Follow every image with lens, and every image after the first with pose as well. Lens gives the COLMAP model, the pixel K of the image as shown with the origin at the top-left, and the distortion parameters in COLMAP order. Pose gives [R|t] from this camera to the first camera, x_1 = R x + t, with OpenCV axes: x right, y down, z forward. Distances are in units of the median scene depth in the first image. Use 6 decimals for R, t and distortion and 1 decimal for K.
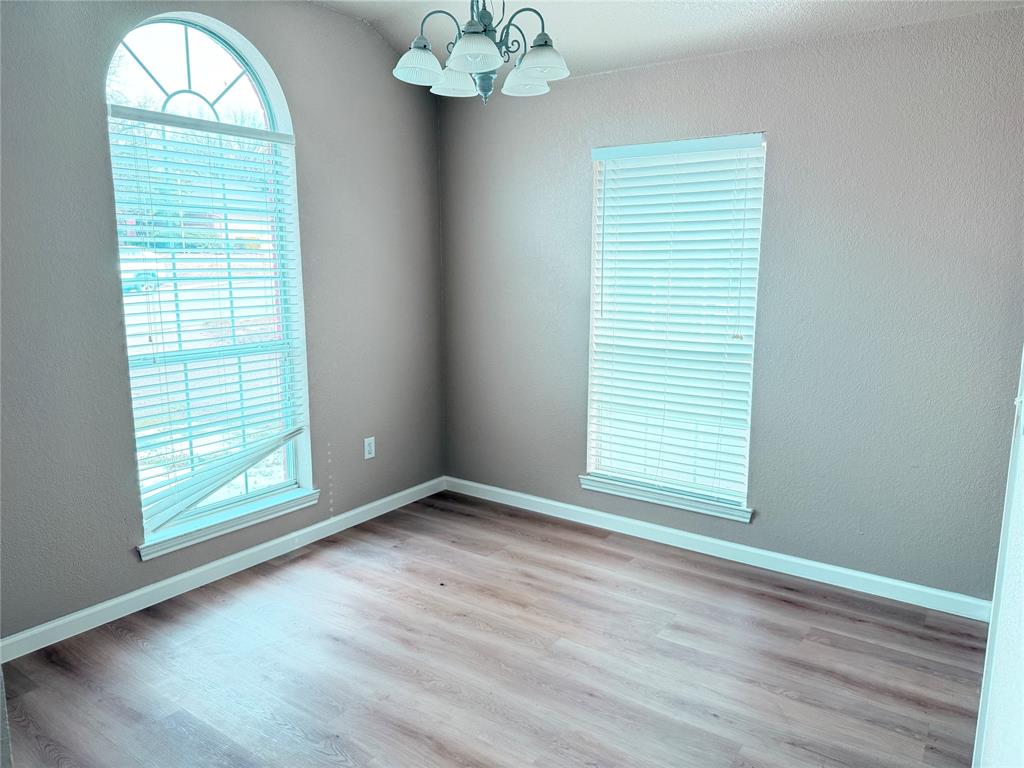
lens RADIAL K [[710.5, 0, 511.2], [0, 710.5, 382.8], [0, 0, 1]] dist [0.009358, -0.018960]
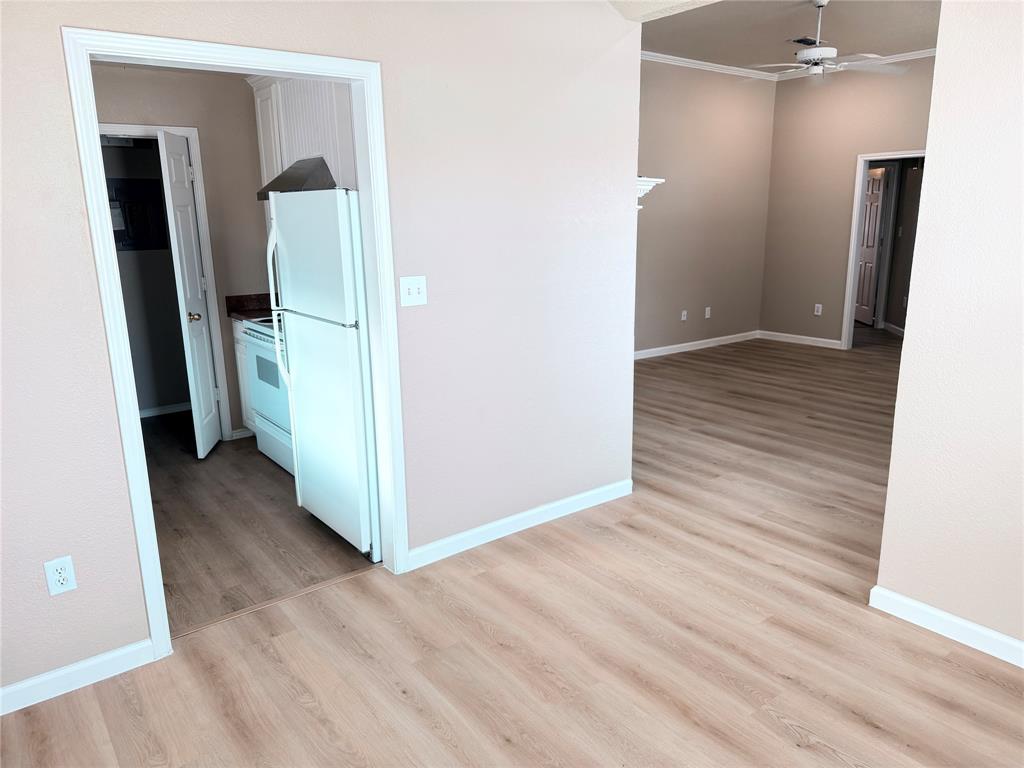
lens RADIAL K [[710.5, 0, 514.4], [0, 710.5, 378.1], [0, 0, 1]] dist [0.009358, -0.018960]
pose [[-0.953462, -0.052928, 0.296832, -0.137840], [0.064609, 0.925739, 0.372602, -0.312010], [-0.294510, 0.374440, -0.879237, 1.713989]]
